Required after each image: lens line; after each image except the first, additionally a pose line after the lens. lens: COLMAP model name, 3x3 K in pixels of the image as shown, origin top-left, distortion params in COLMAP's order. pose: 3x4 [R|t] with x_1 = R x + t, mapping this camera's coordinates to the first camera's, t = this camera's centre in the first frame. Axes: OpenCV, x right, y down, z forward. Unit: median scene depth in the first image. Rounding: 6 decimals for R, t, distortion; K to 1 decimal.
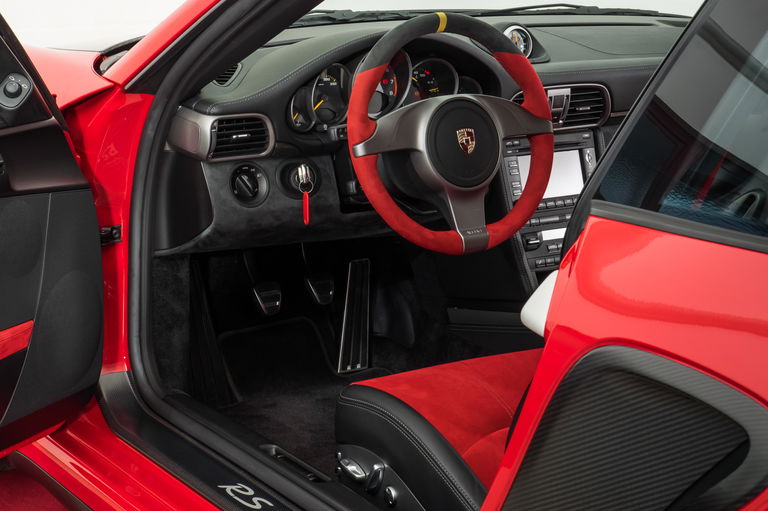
lens RADIAL K [[1692.2, 0, 384.7], [0, 1692.2, 255.1], [0, 0, 1]] dist [0.136482, 0.000000]
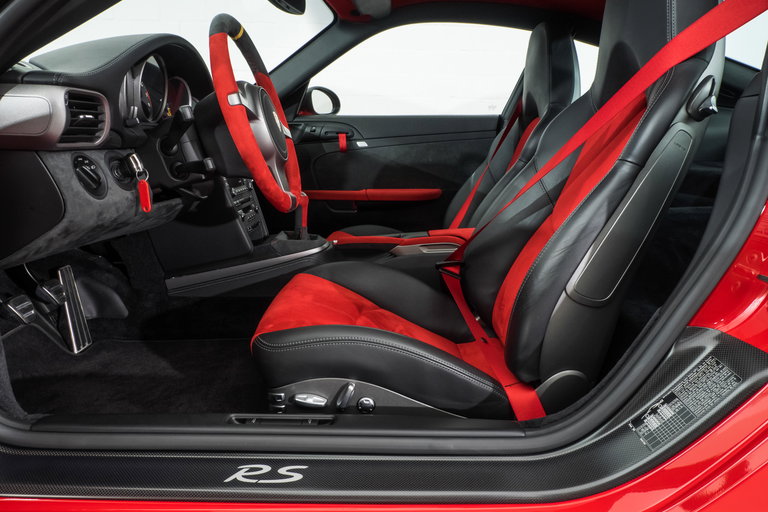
lens RADIAL K [[486.1, 0, 382.4], [0, 486.1, 267.8], [0, 0, 1]] dist [-0.012659, -0.002914]
pose [[0.560471, -0.229666, 0.795692, -0.206604], [0.210633, 0.968715, 0.131240, 0.006954], [-0.800941, 0.094043, 0.591312, 0.682467]]
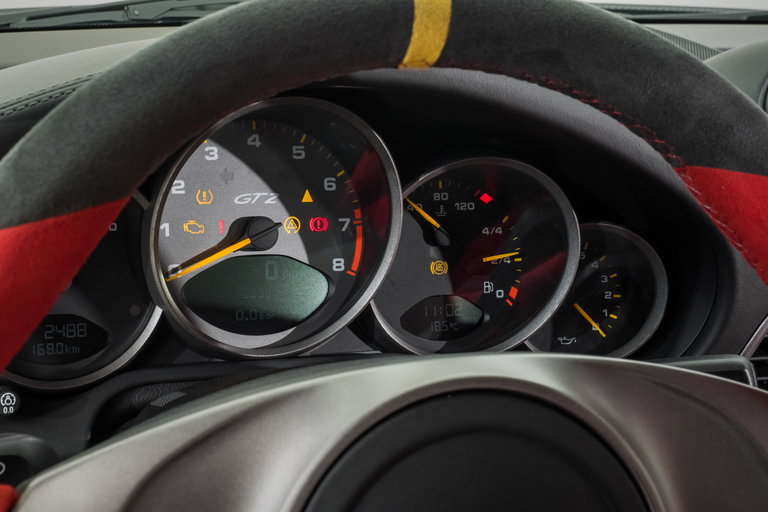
lens RADIAL K [[1529.1, 0, 380.7], [0, 1529.1, 260.3], [0, 0, 1]] dist [0.147206, 0.000000]
pose [[0.973139, 0.083540, -0.214528, 0.067361], [-0.081452, 0.996504, 0.018571, -0.103075], [0.215330, -0.000598, 0.976541, 0.757484]]
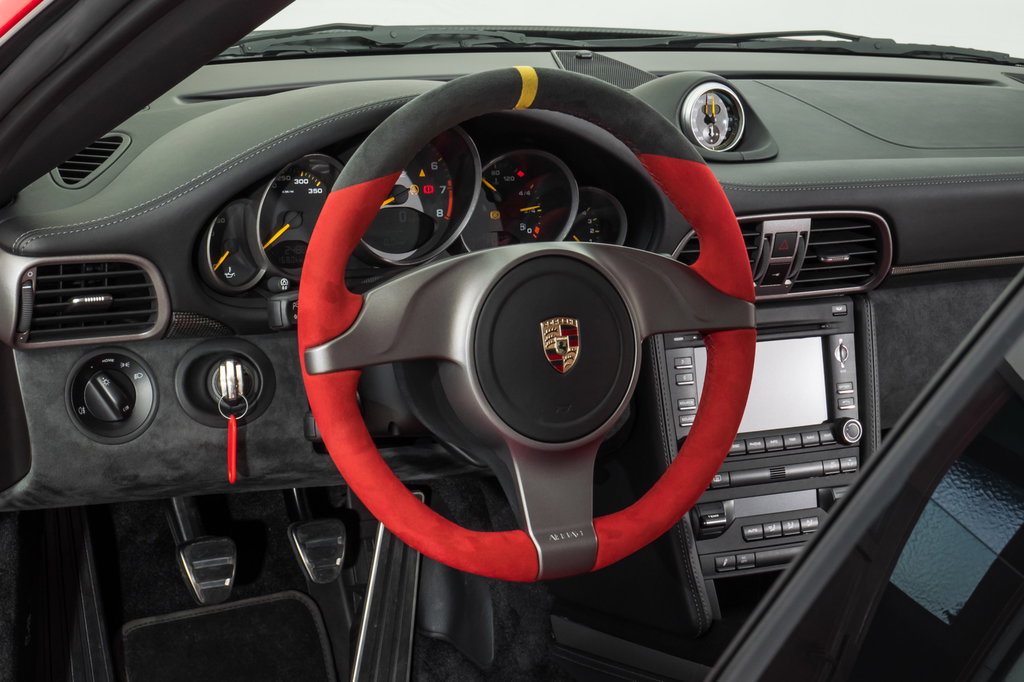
lens RADIAL K [[2256.3, 0, 514.5], [0, 2256.3, 375.3], [0, 0, 1]] dist [0.136482, 0.000000]
pose [[0.996181, 0.068937, -0.053580, 0.064862], [-0.066741, 0.996896, 0.041752, -0.078397], [0.056292, -0.038016, 0.997690, 0.347970]]
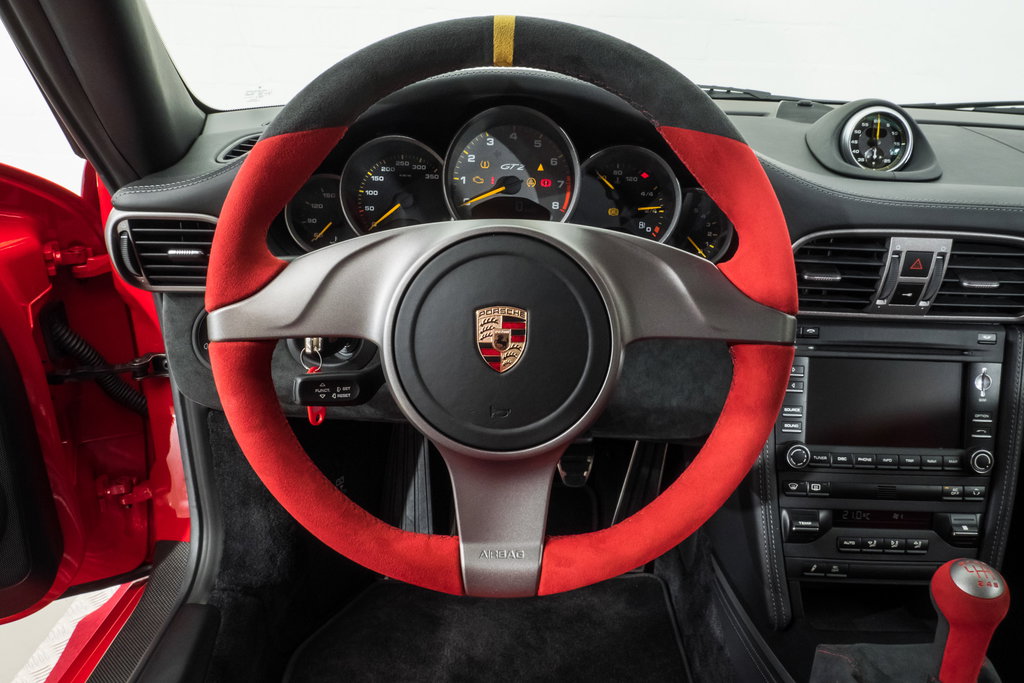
lens RADIAL K [[847.7, 0, 516.4], [0, 847.7, 358.0], [0, 0, 1]] dist [-0.065714, 0.065016]
pose [[0.824693, 0.199100, -0.529378, 0.147079], [-0.146185, 0.979222, 0.140553, -0.085264], [0.546362, -0.038526, 0.836663, 0.776664]]
